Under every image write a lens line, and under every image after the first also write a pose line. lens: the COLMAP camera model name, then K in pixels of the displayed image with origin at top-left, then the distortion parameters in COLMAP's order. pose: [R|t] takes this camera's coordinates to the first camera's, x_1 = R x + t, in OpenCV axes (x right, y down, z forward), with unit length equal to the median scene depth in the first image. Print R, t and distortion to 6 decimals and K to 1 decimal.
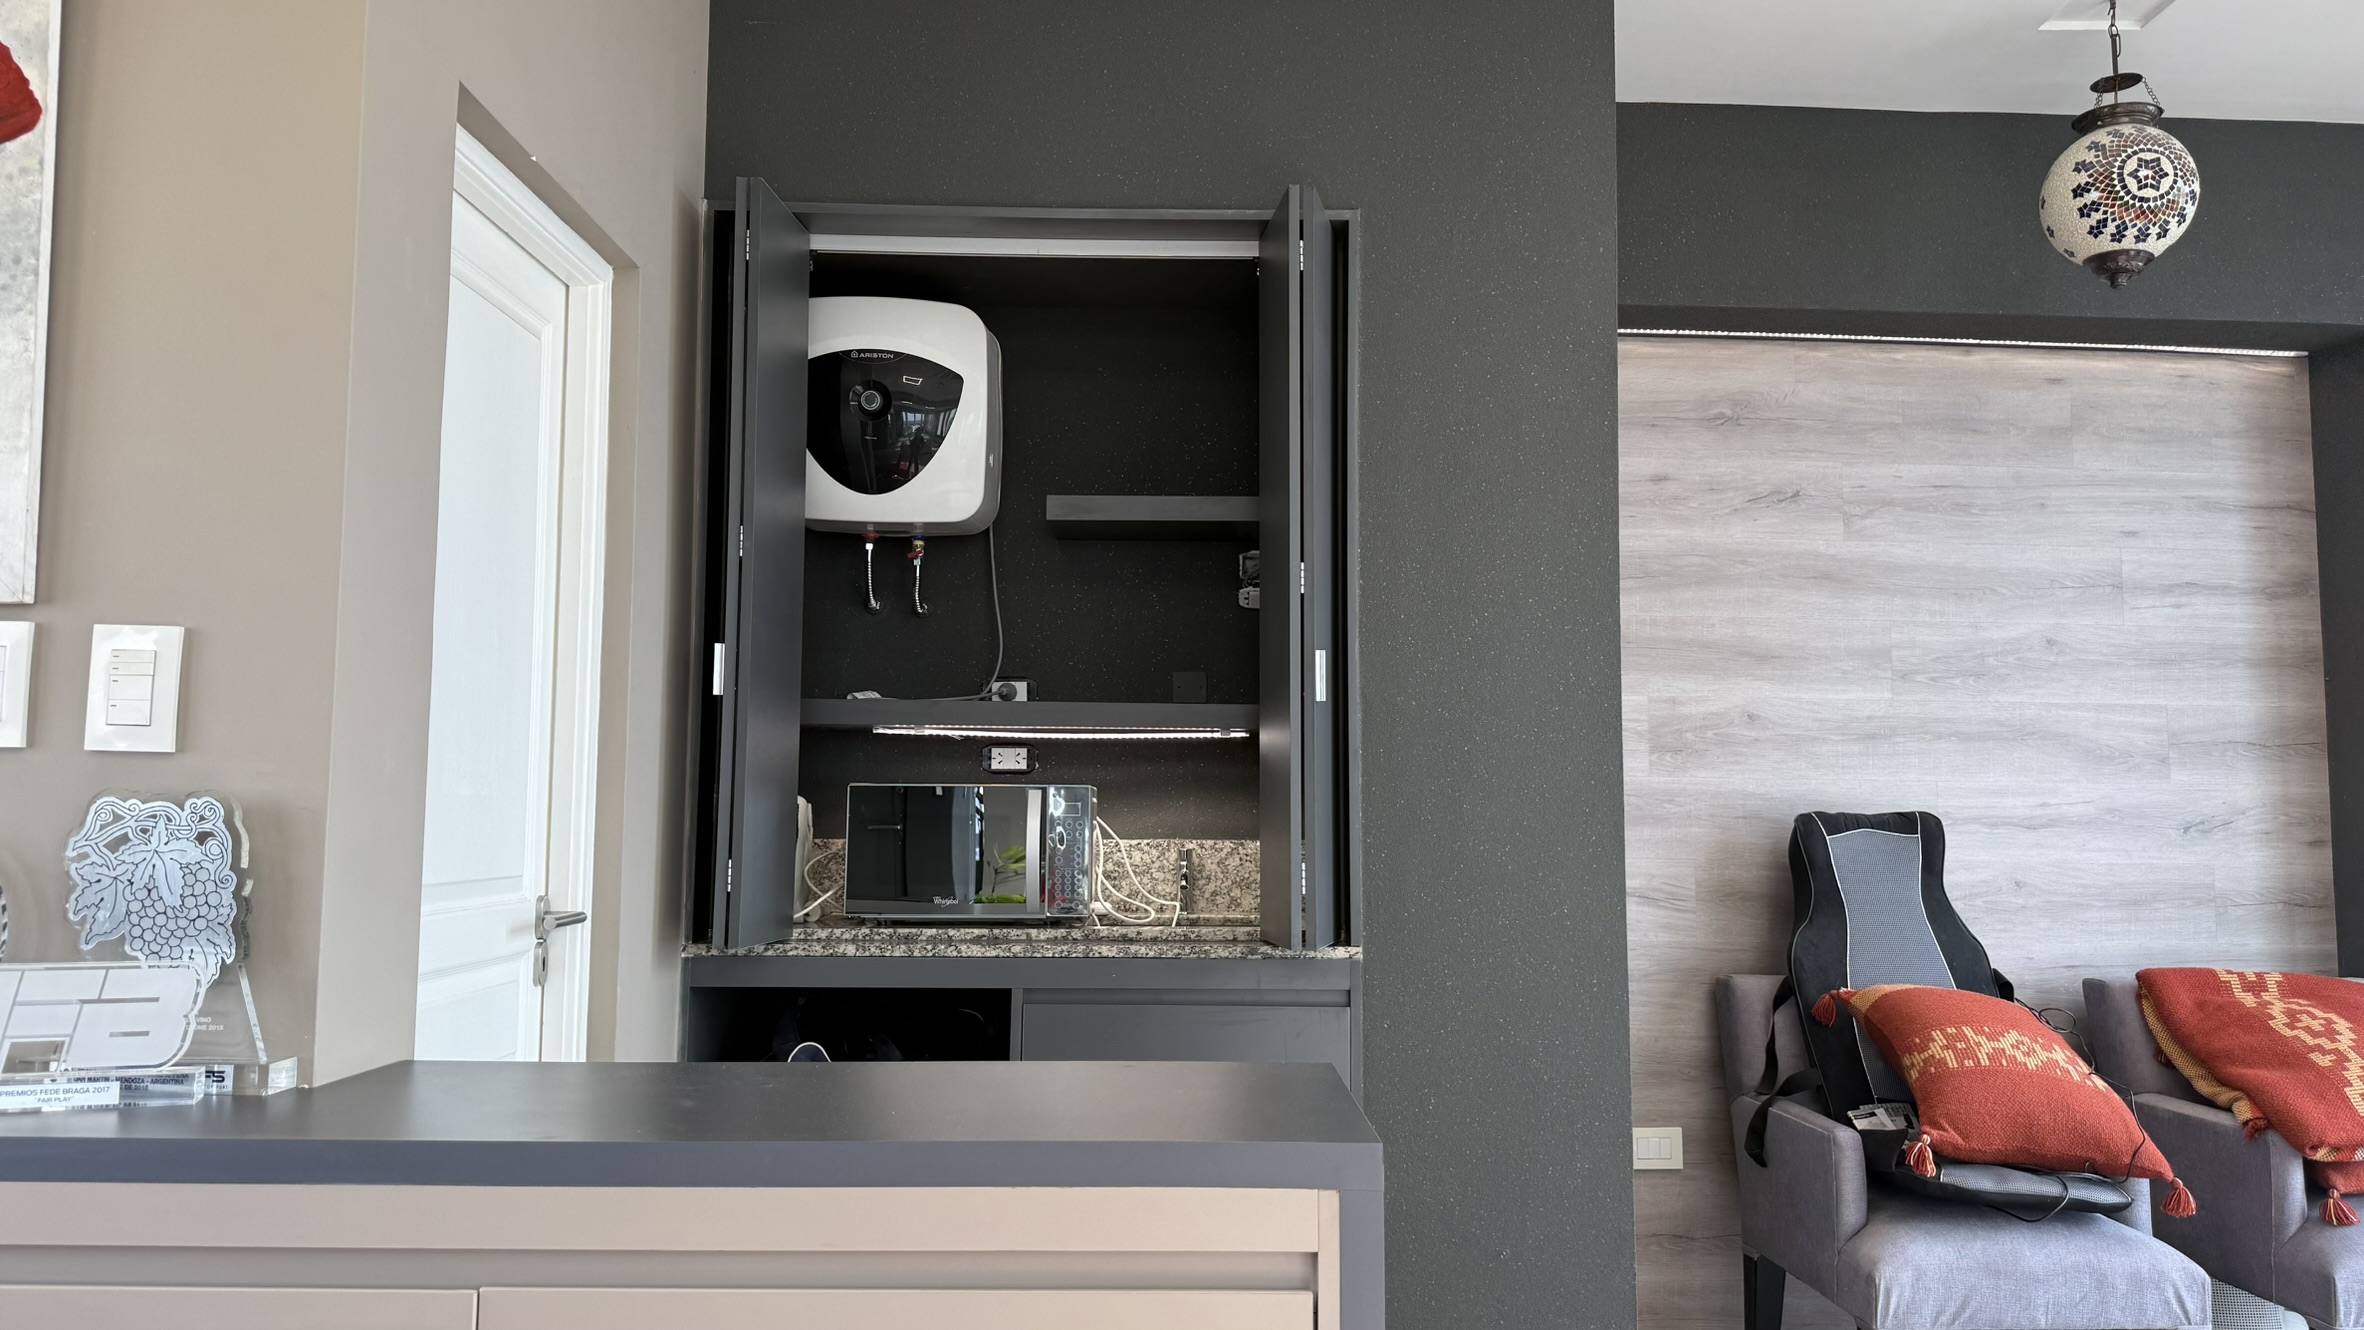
lens RADIAL K [[1646.1, 0, 1188.3], [0, 1646.1, 674.3], [0, 0, 1]] dist [0.113345, -0.195161]
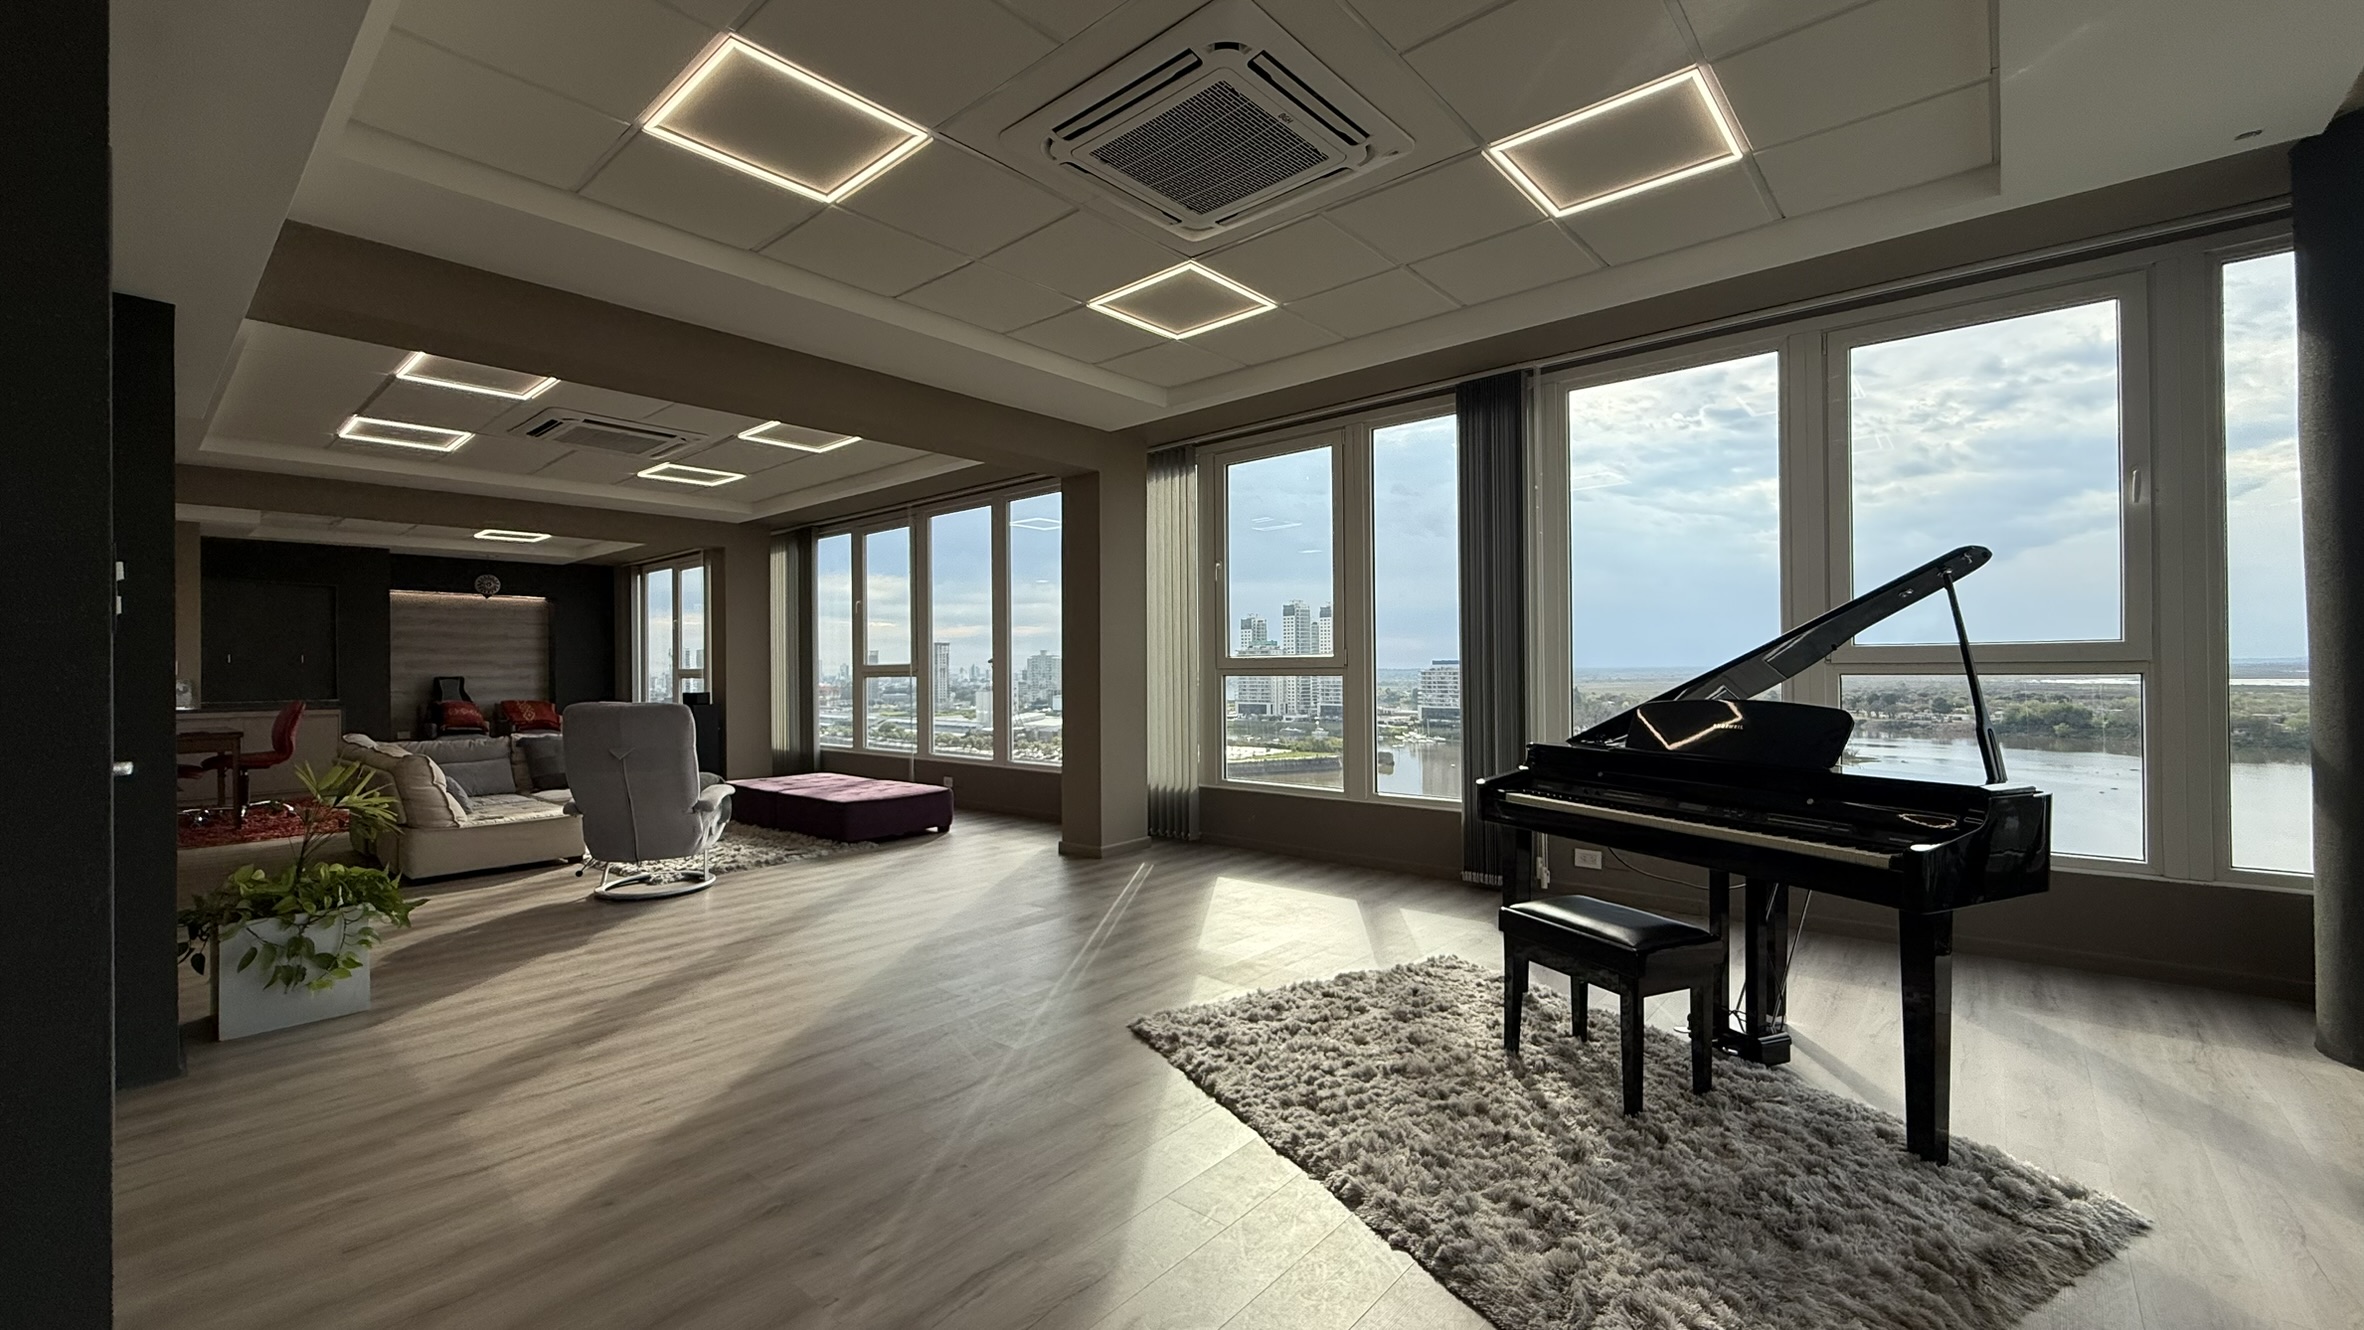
lens RADIAL K [[950.9, 0, 1186.6], [0, 950.9, 660.2], [0, 0, 1]] dist [0.001652, 0.000418]
pose [[0.667497, -0.006876, 0.744581, -0.348790], [-0.044084, 0.997838, 0.048734, -0.245933], [-0.743307, -0.065354, 0.665751, -3.067451]]
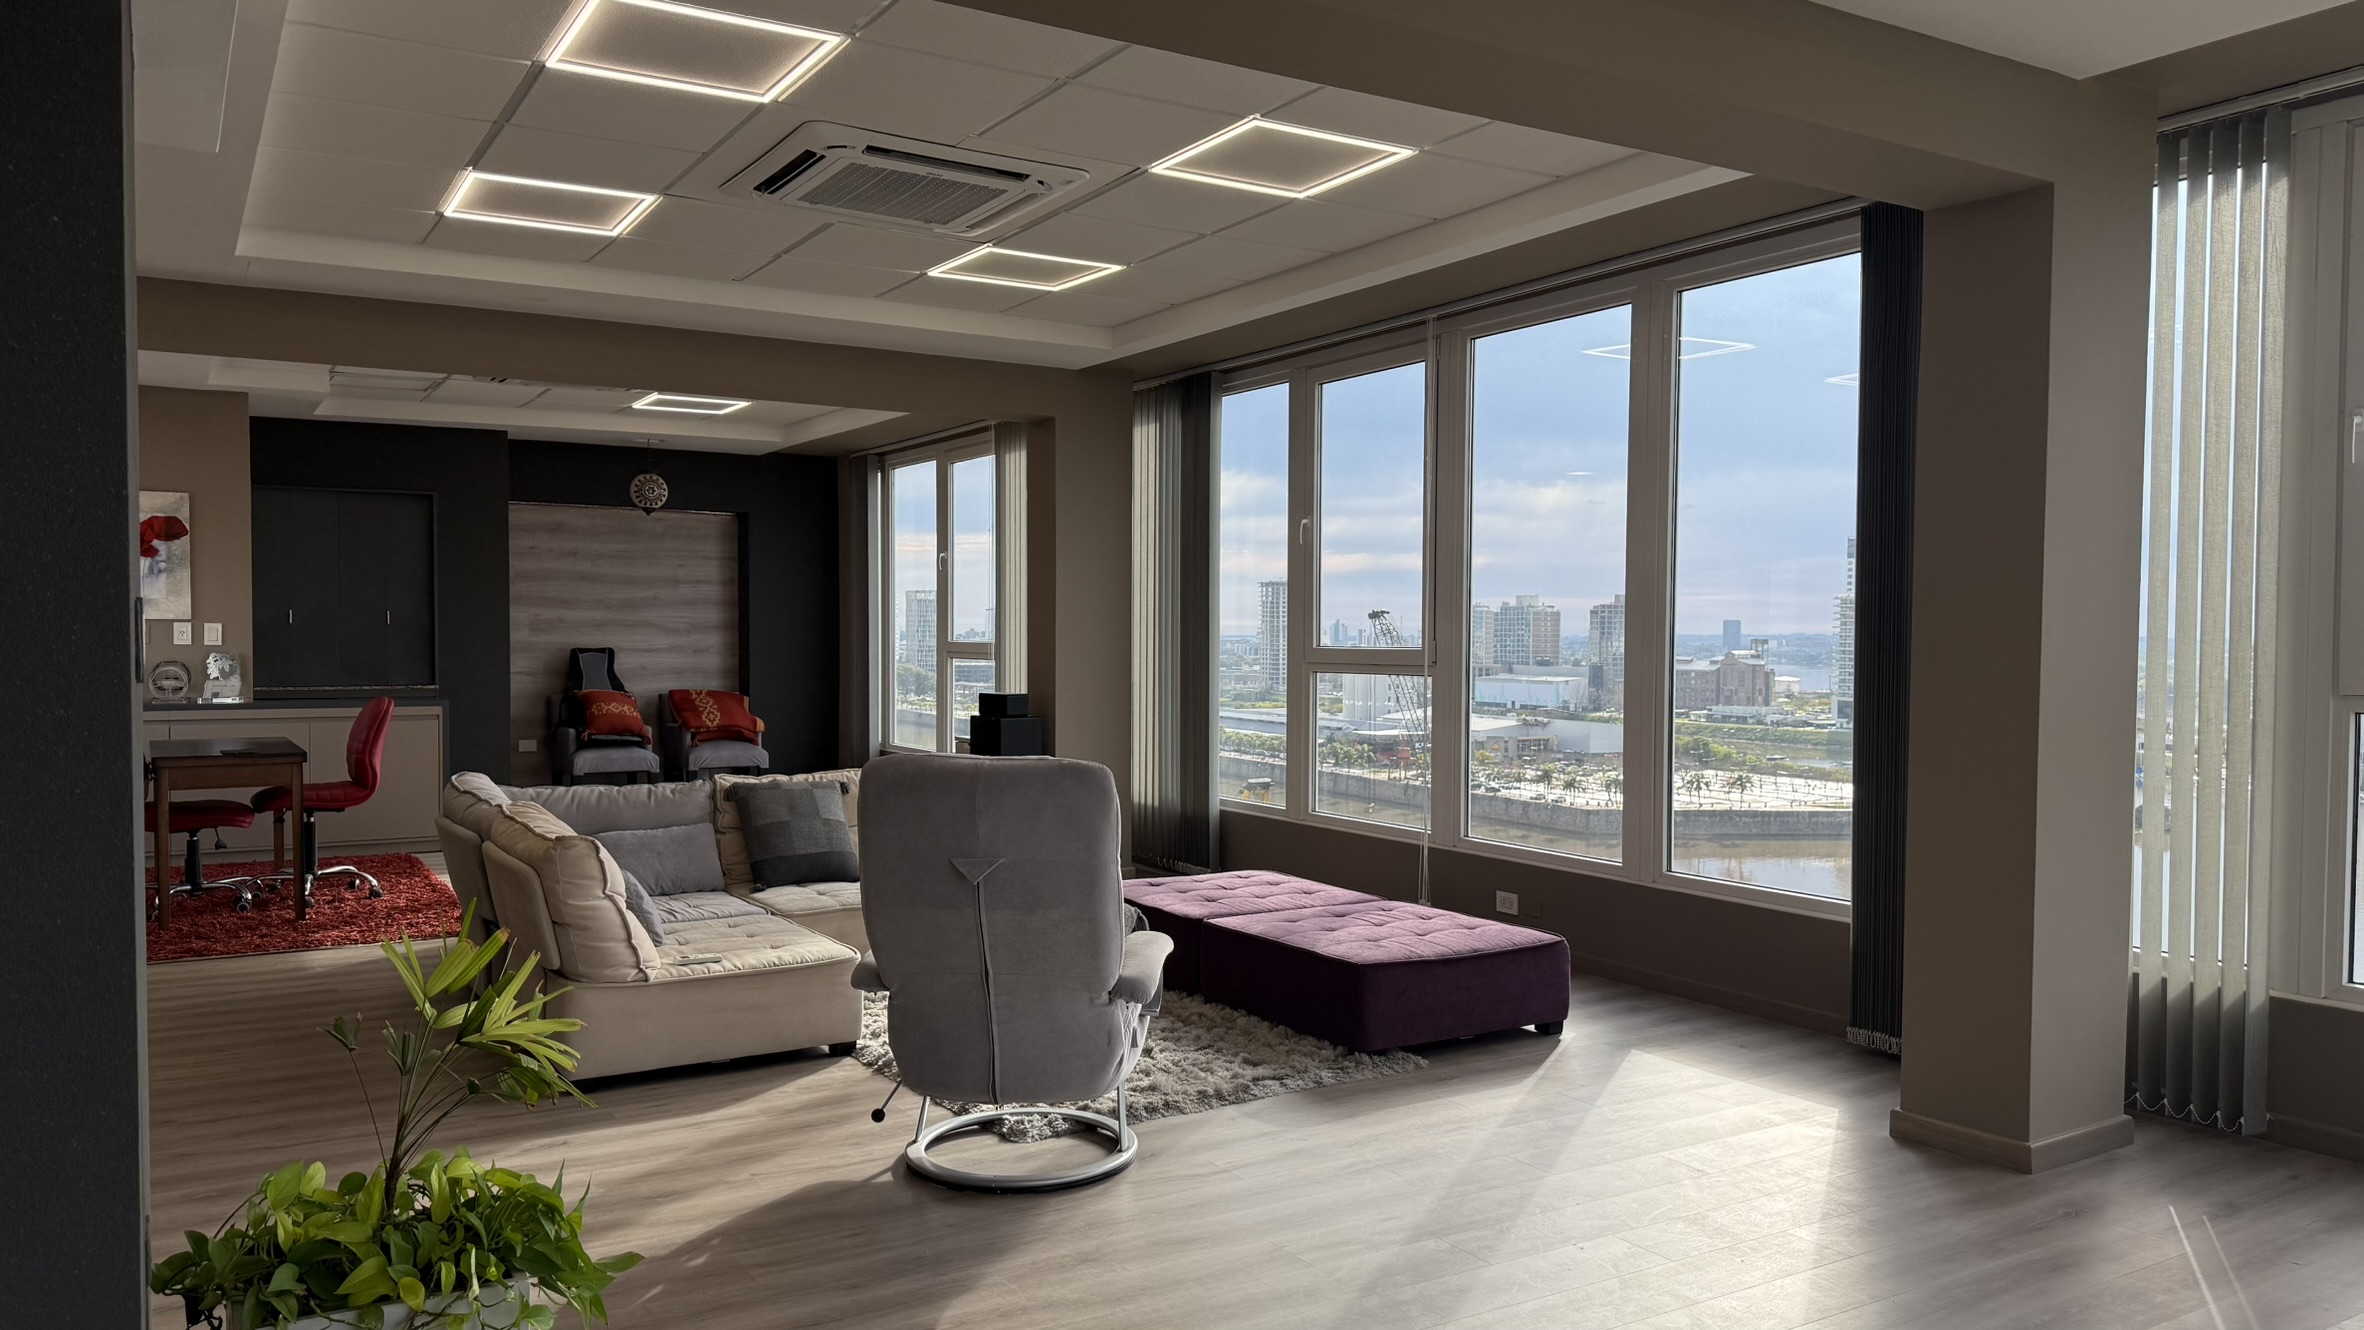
lens RADIAL K [[1646.1, 0, 1188.3], [0, 1646.1, 674.3], [0, 0, 1]] dist [0.113345, -0.195161]
pose [[0.858616, -0.017256, 0.512329, -0.299878], [-0.039213, 0.994294, 0.099206, -0.247399], [-0.511117, -0.105270, 0.853040, -2.519339]]
